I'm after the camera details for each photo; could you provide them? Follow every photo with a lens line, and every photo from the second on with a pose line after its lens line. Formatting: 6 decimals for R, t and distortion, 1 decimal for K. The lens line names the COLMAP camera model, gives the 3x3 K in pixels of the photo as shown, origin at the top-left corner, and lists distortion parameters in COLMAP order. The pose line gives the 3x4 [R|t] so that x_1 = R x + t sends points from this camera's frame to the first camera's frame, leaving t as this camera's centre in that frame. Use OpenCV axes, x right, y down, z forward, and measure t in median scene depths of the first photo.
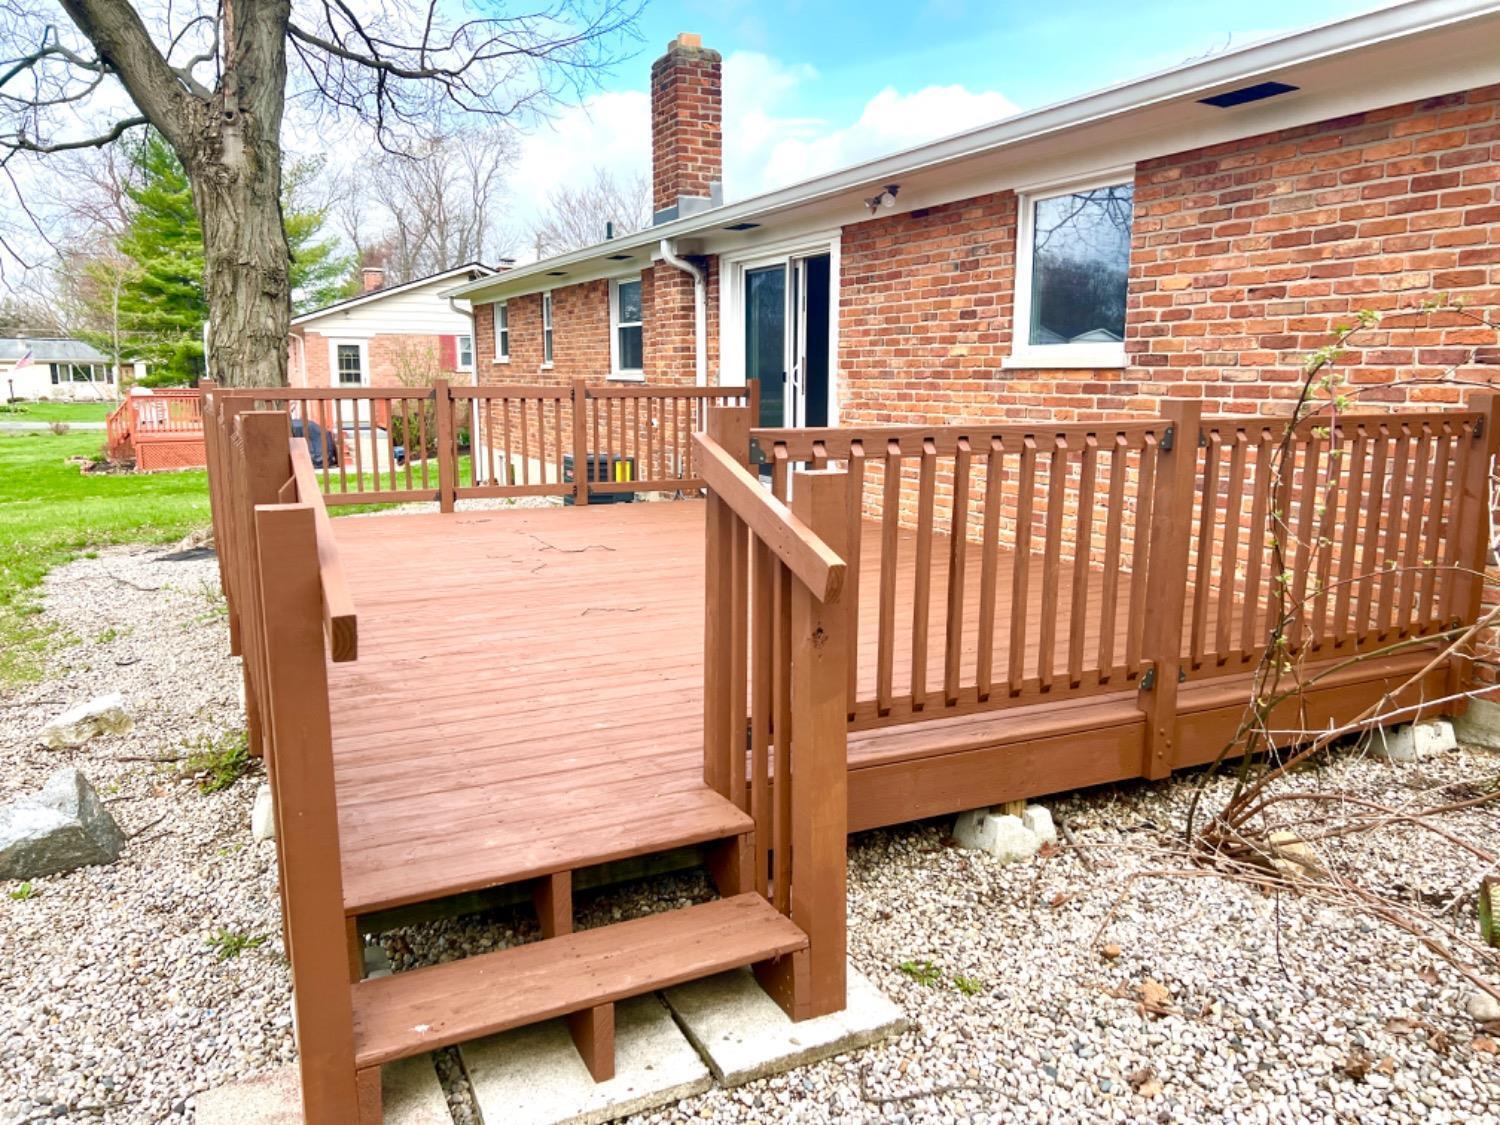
lens RADIAL K [[1166.2, 0, 750.0], [0, 1166.2, 562.5], [0, 0, 1]] dist [0.009520, -0.000410]
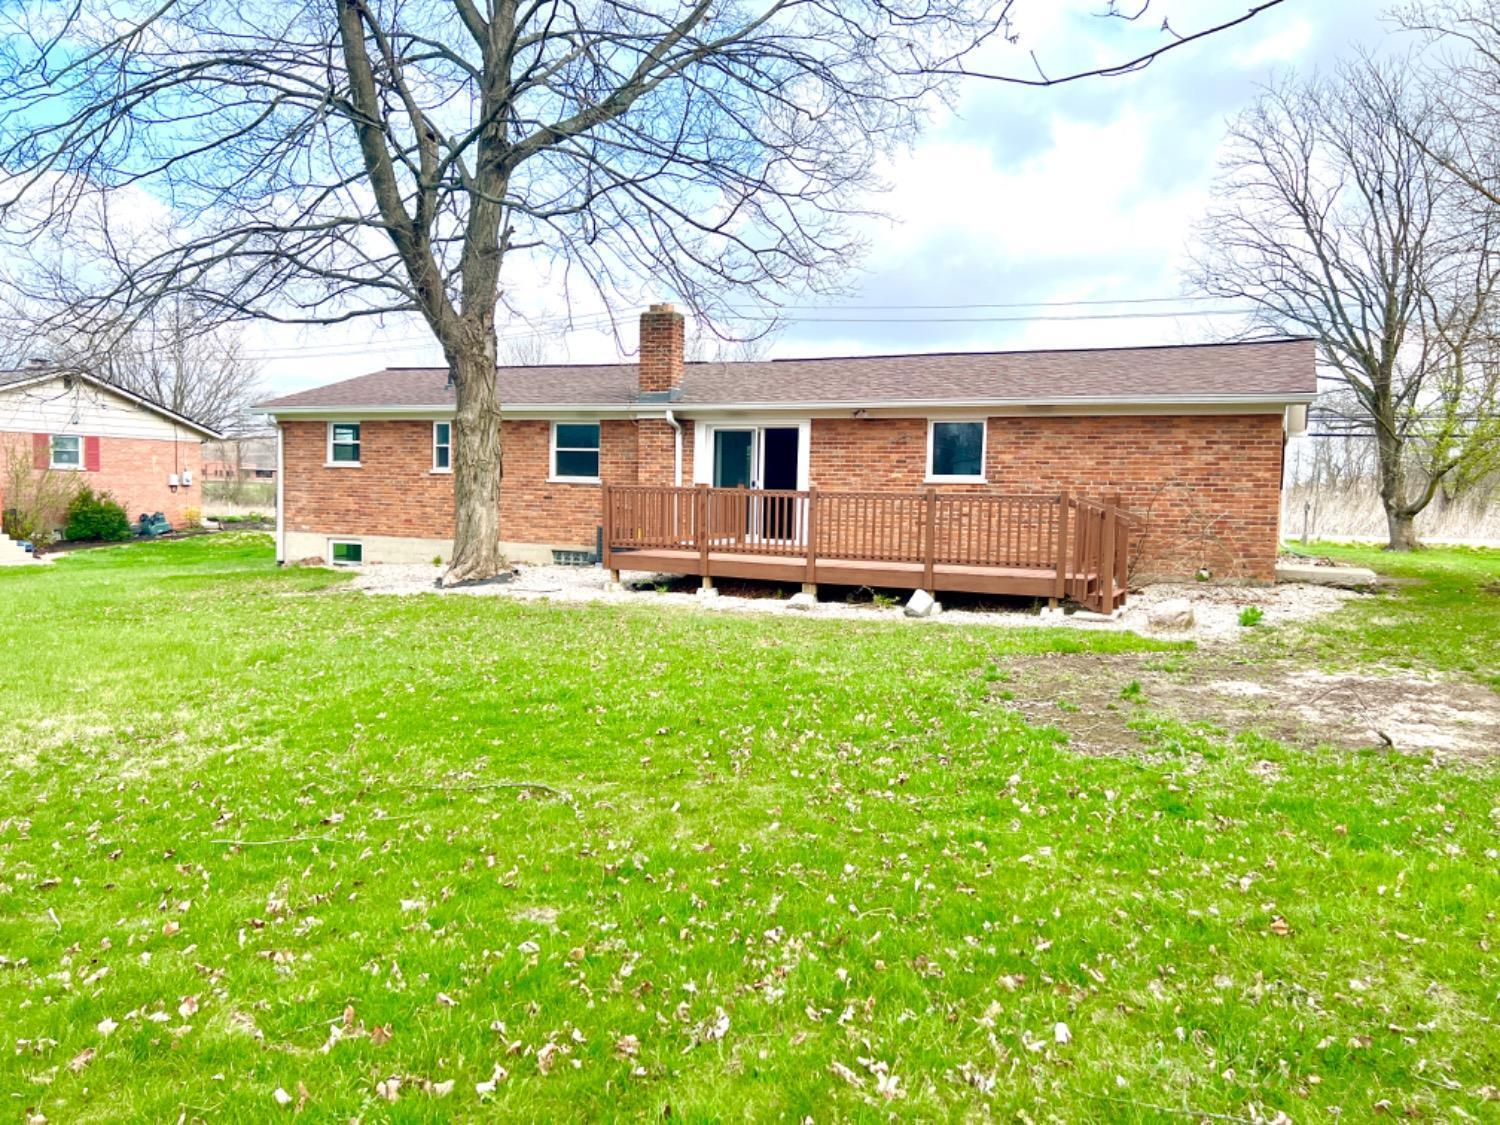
lens RADIAL K [[1166.2, 0, 750.0], [0, 1166.2, 562.5], [0, 0, 1]] dist [0.009520, -0.000410]
pose [[0.797649, -0.014235, 0.602954, -1.111626], [0.072913, 0.994665, -0.072974, 0.116438], [-0.598699, 0.102171, 0.794431, -0.554726]]
